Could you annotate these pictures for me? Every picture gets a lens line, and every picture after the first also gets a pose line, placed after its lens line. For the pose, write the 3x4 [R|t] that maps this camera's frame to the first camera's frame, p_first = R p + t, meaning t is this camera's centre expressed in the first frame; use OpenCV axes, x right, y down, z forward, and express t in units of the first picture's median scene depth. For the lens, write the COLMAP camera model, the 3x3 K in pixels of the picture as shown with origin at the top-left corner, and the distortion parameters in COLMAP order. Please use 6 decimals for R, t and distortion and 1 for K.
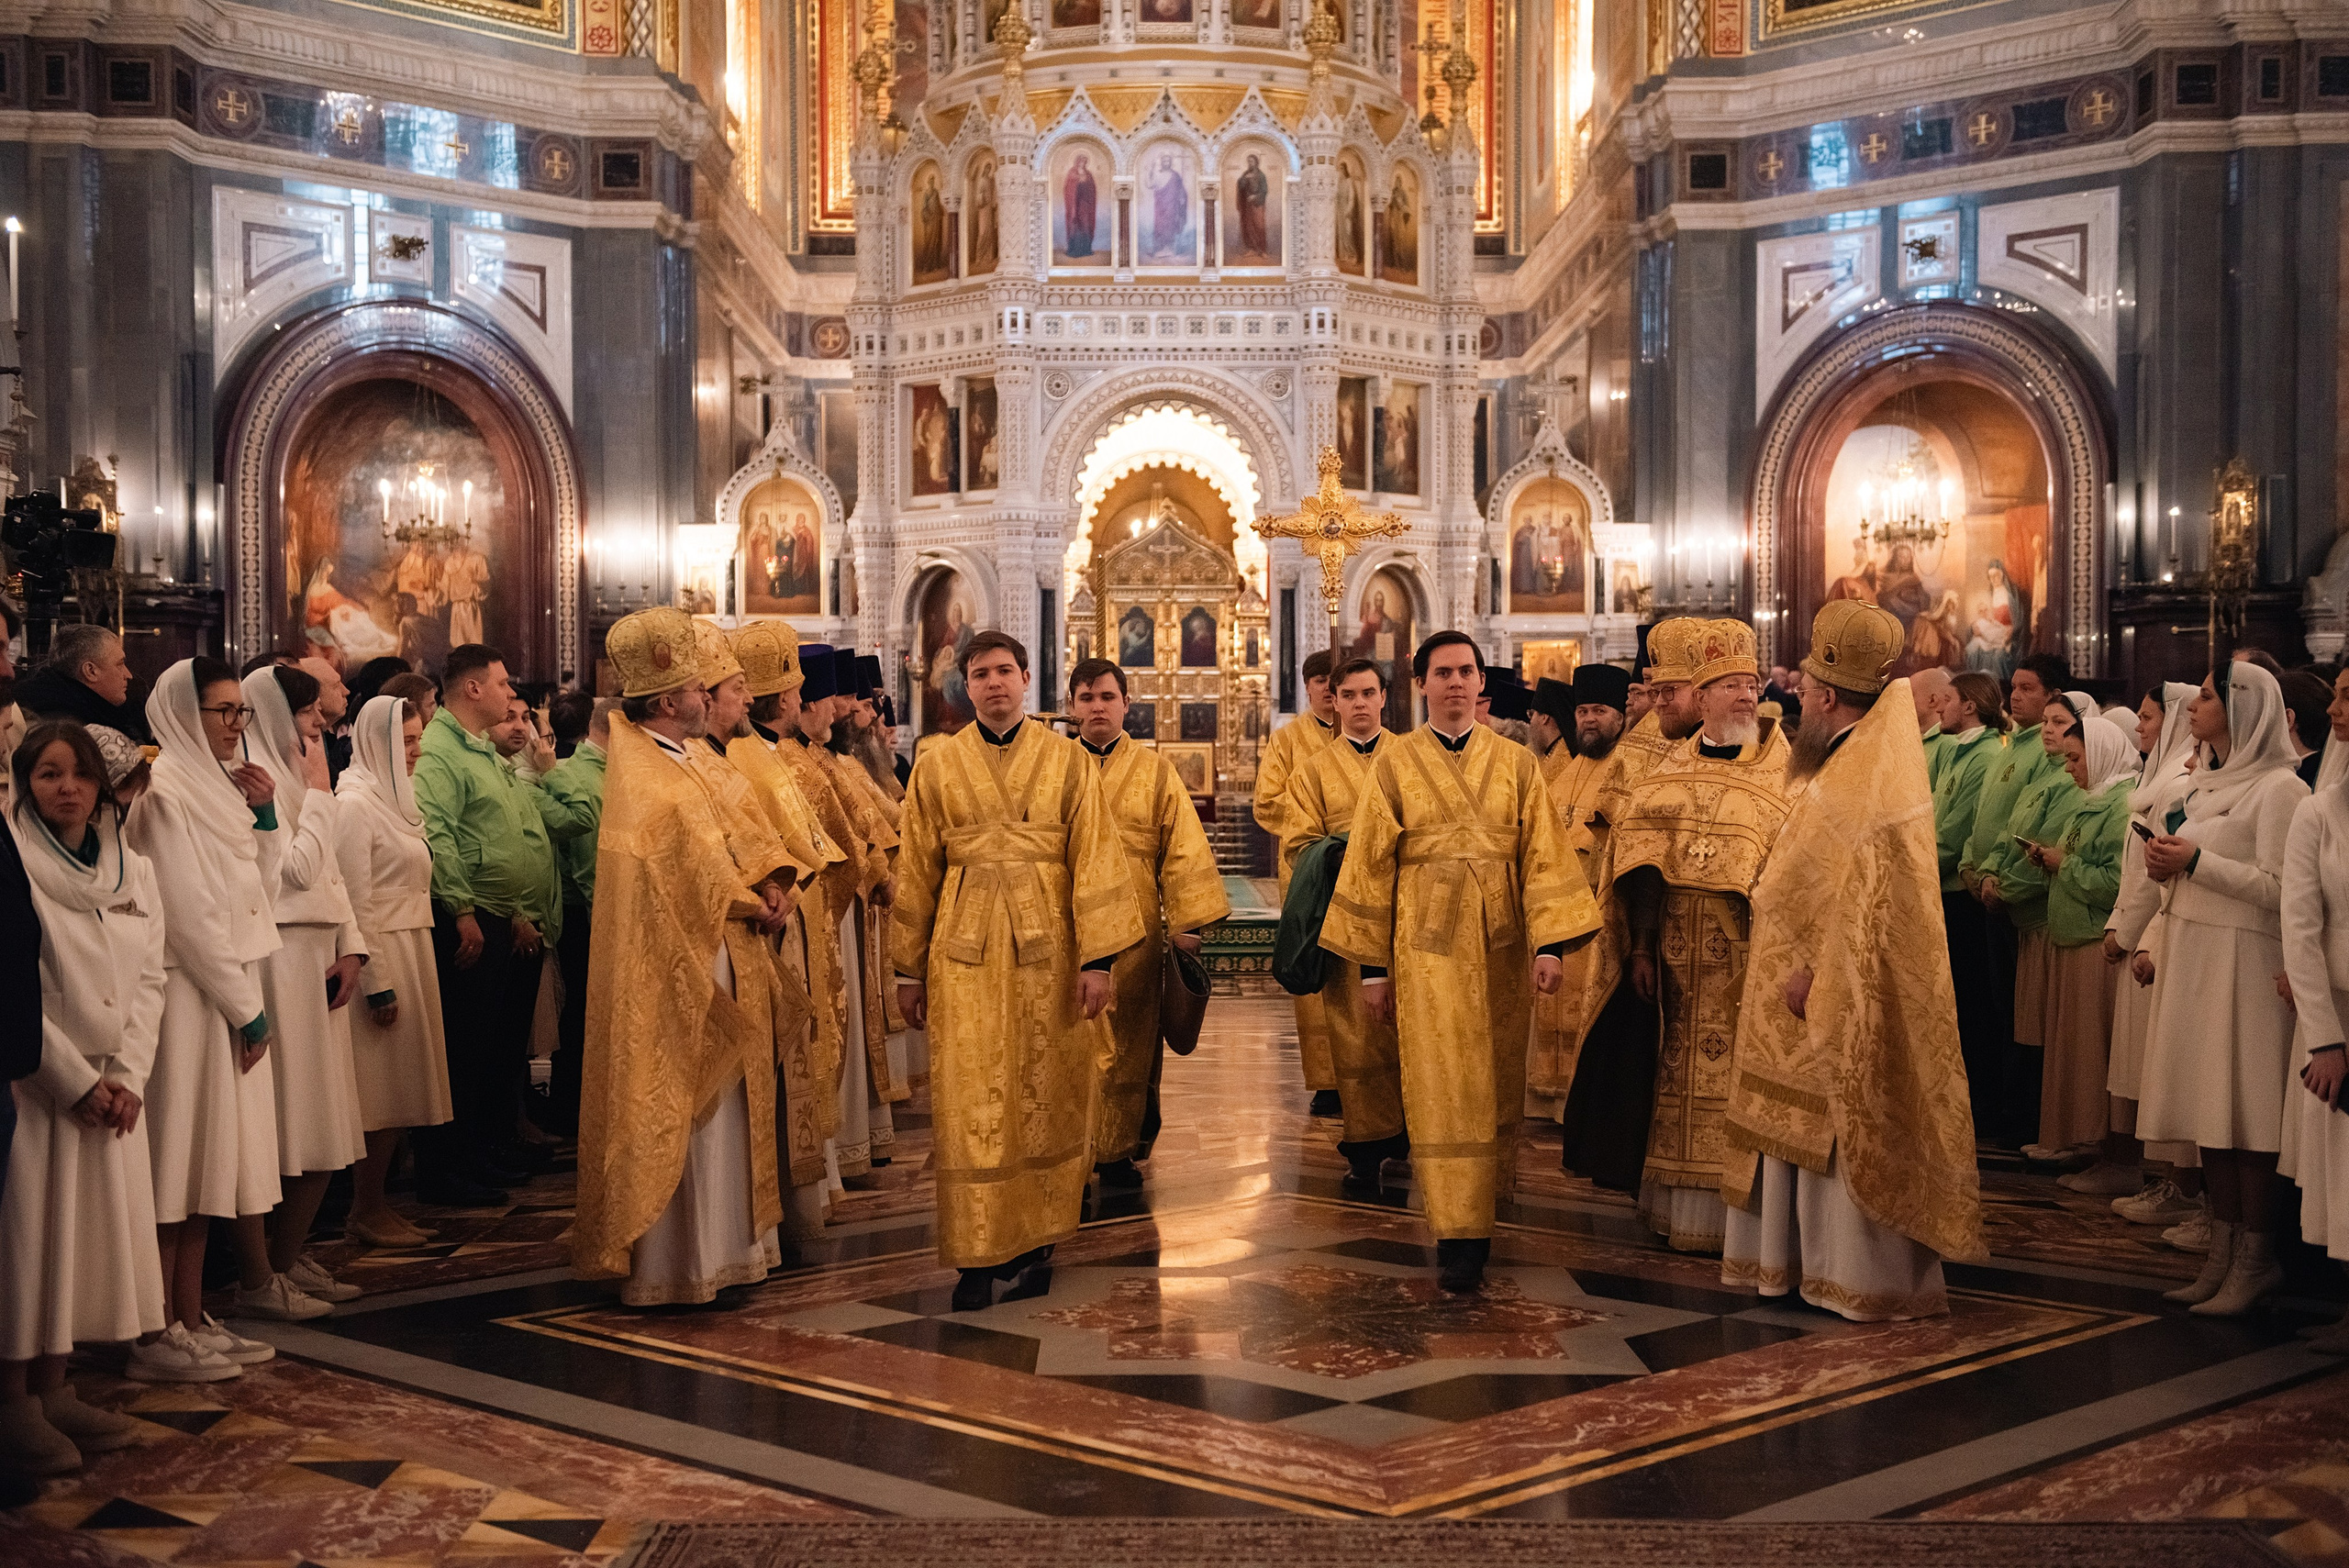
lens RADIAL K [[2925.7, 0, 1174.5], [0, 2925.7, 784.0], [0, 0, 1]] dist [0.094475, 0.053323]
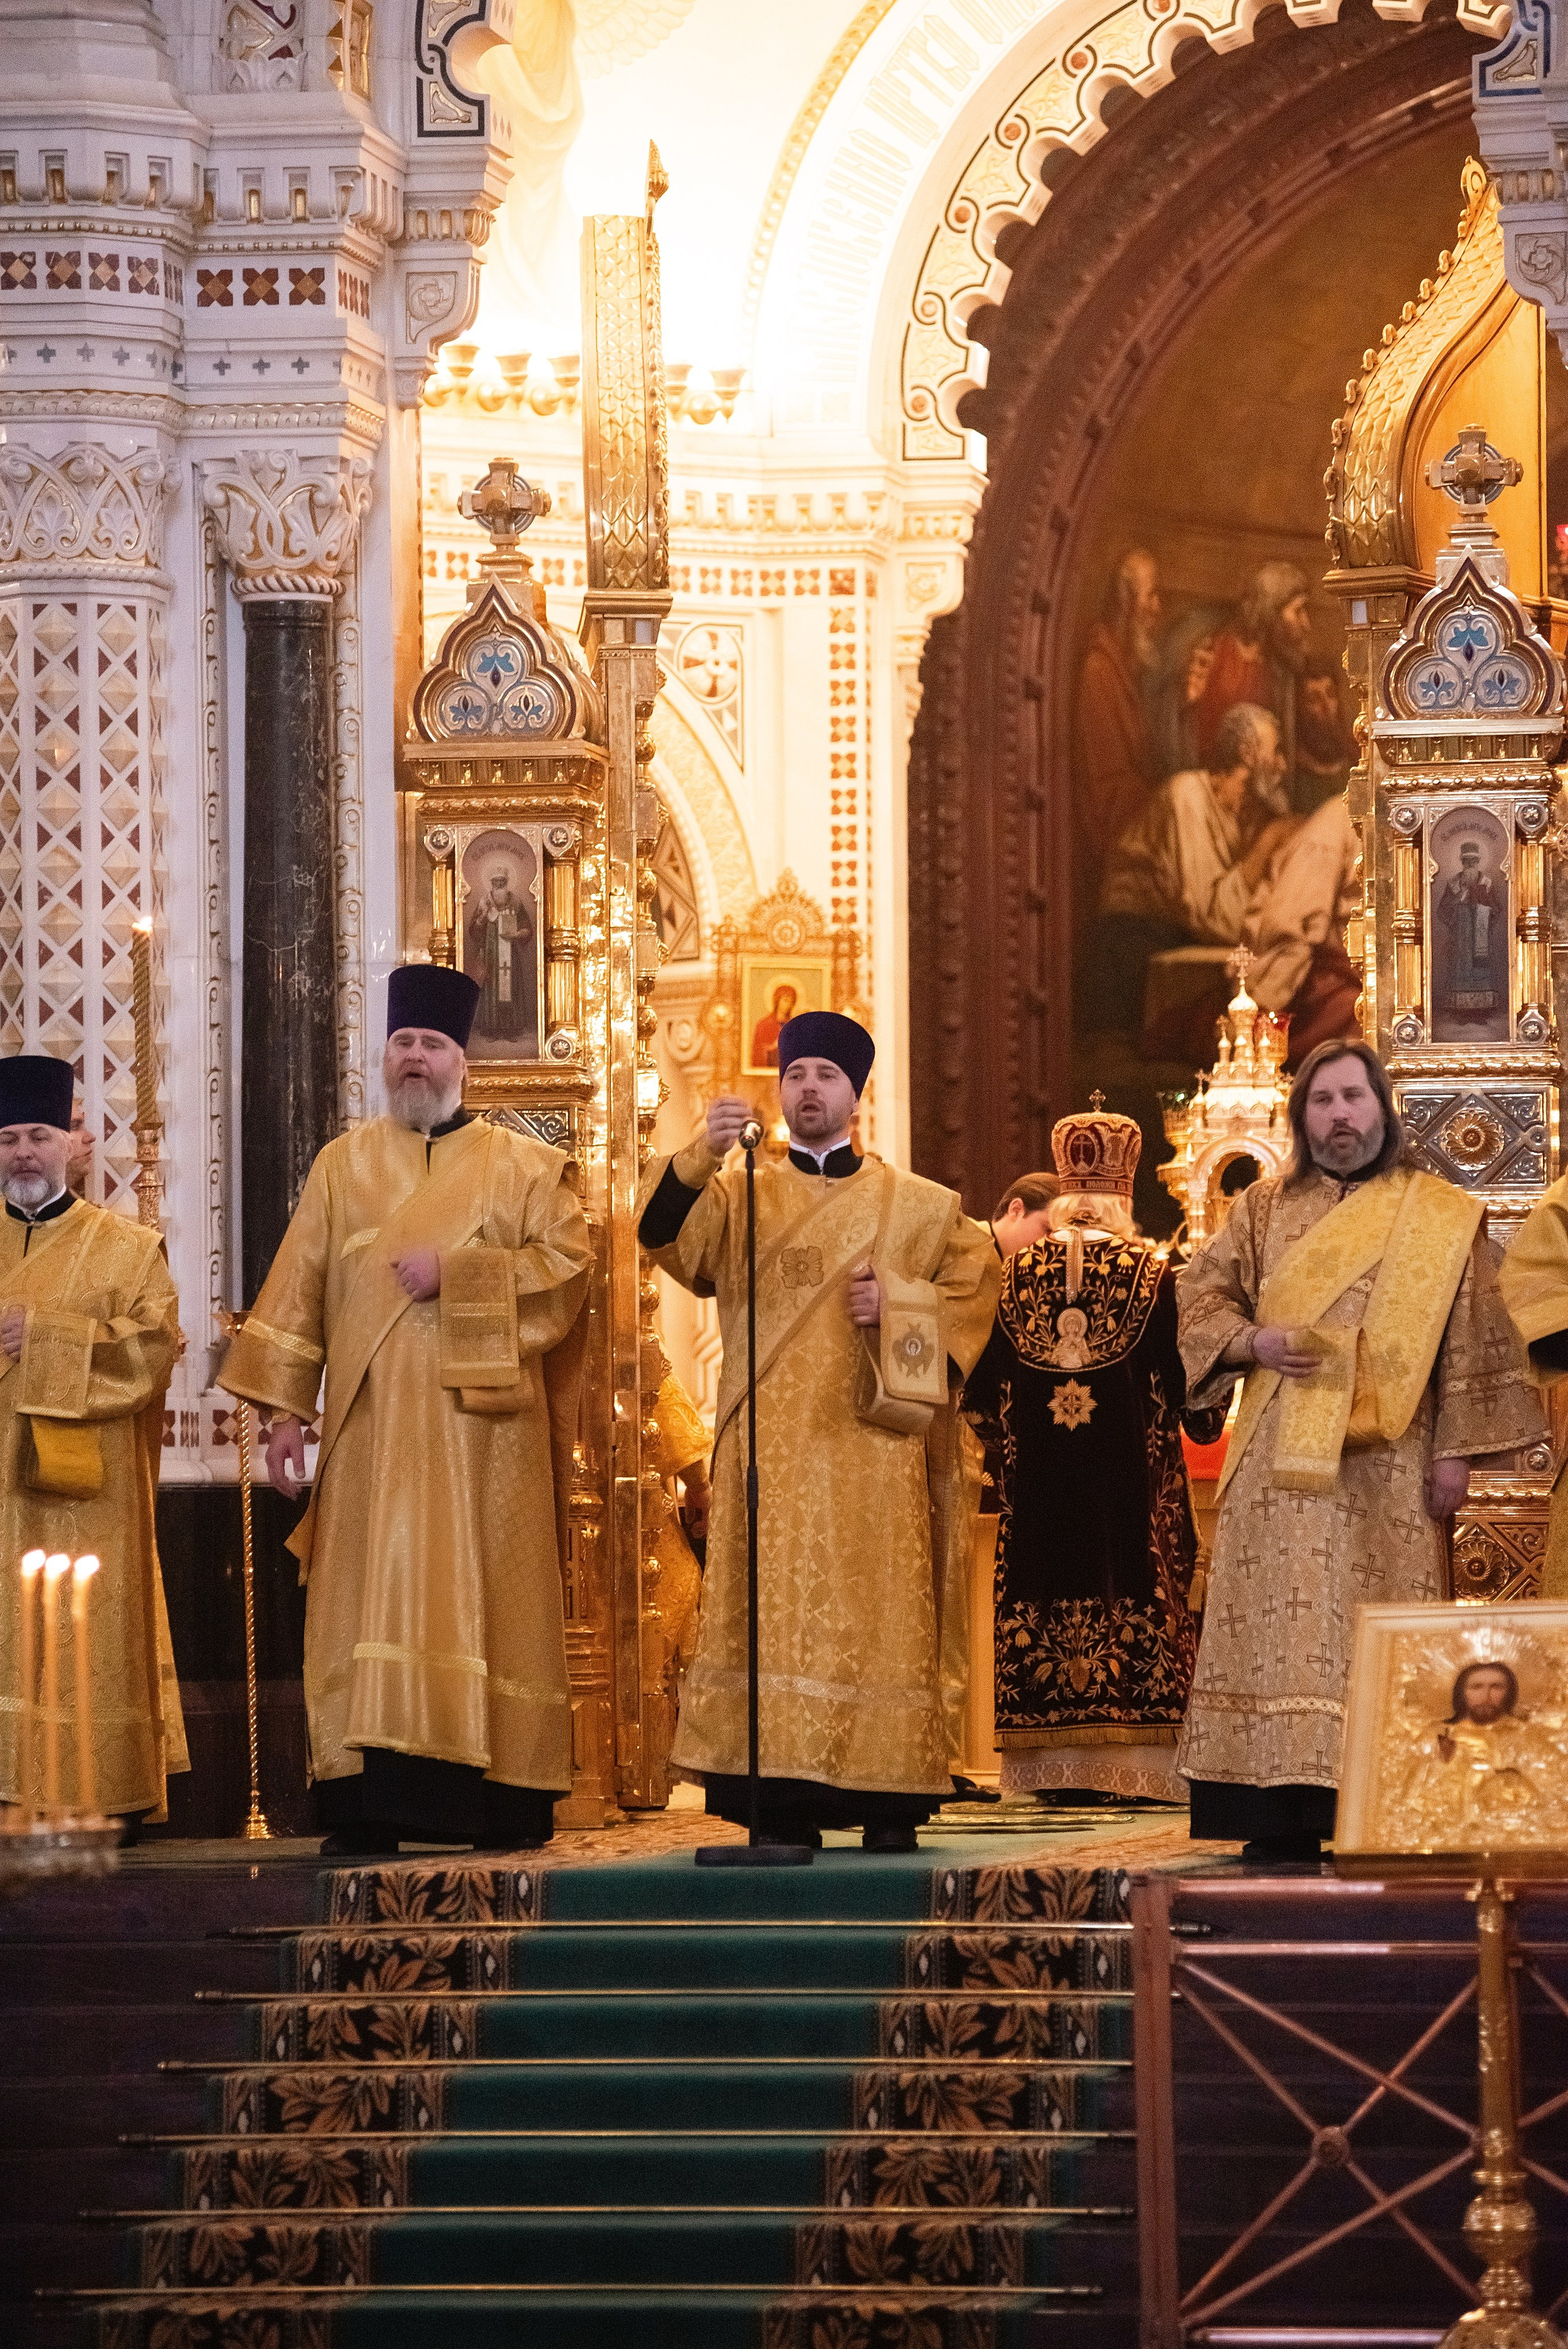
lens RADIAL K [[10160.9, 0, 784.0], [0, 10160.9, 1174.5], [0, 0, 1]] dist [1.403624, -0.477001]
pose [[0.981959, -0.013431, -0.188615, 0.099806], [0.004805, 0.998925, -0.046116, -0.004639], [0.189031, 0.044377, 0.980968, 0.408414]]
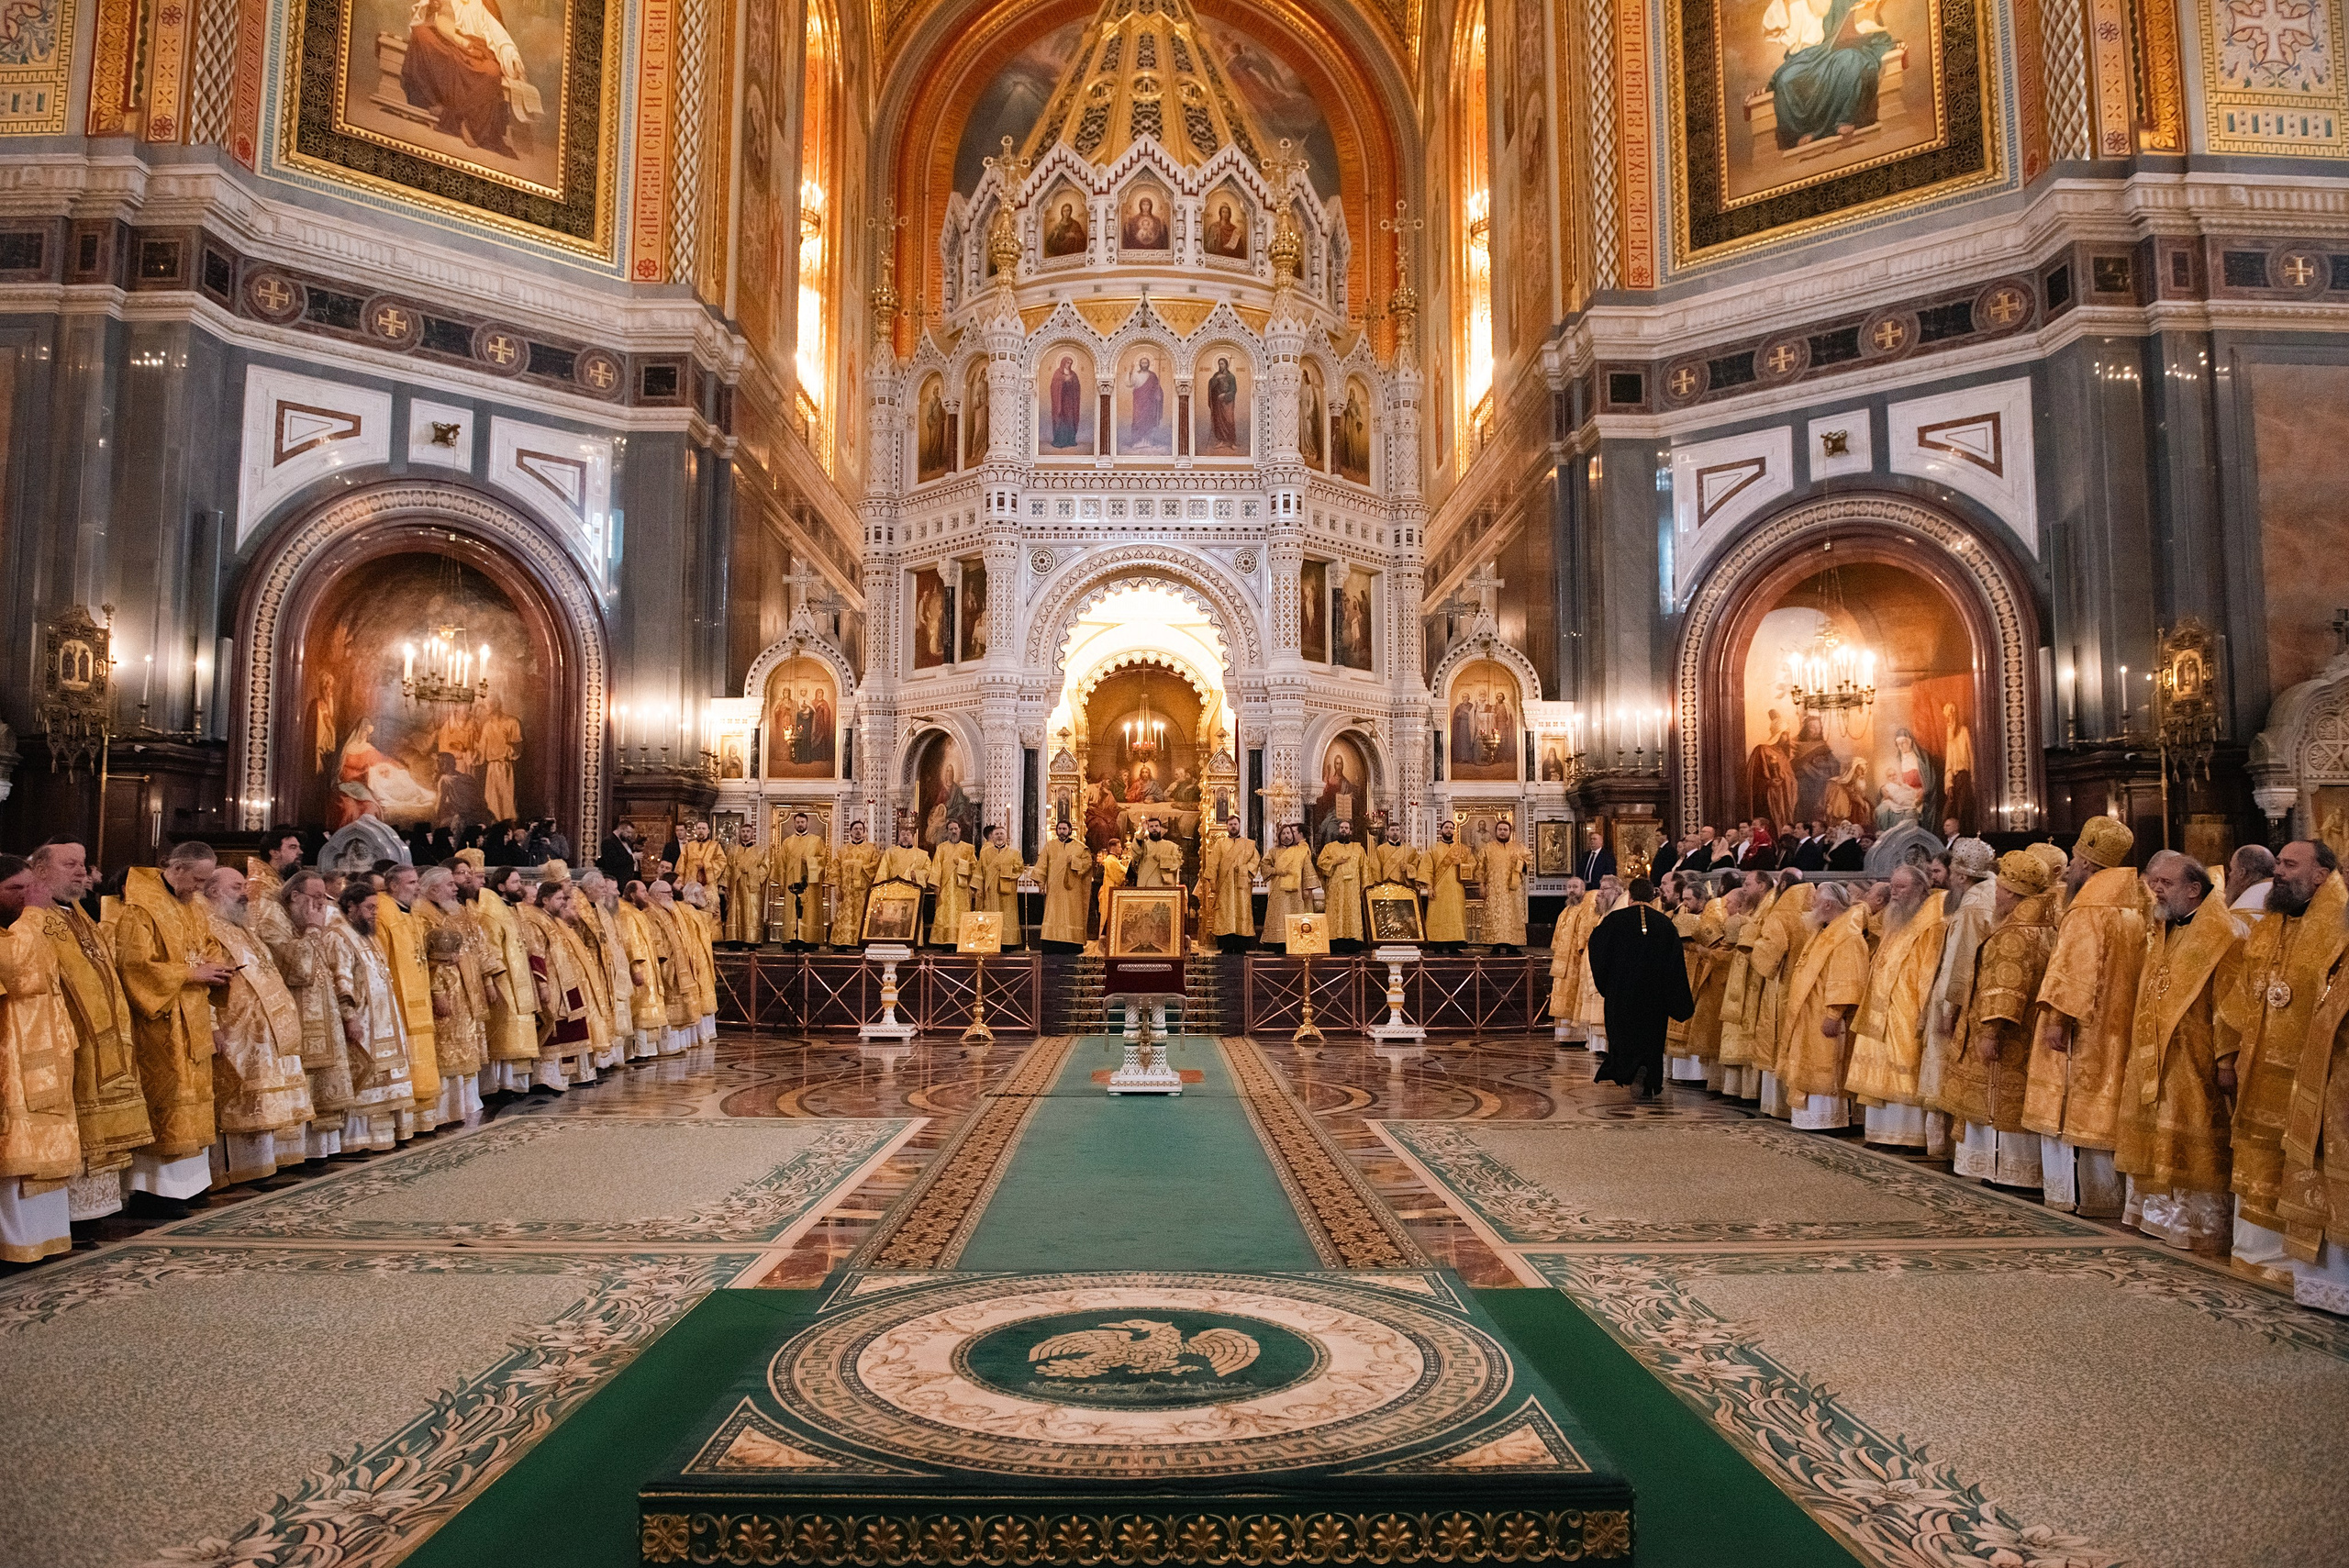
lens RADIAL K [[1634.8, 0, 1174.5], [0, 1634.8, 784.0], [0, 0, 1]] dist [-0.049532, -0.001751]
pose [[0.999983, 0.004460, 0.003836, 0.006894], [-0.004121, 0.996439, -0.084210, -0.004056], [-0.004198, 0.084193, 0.996441, 0.405358]]
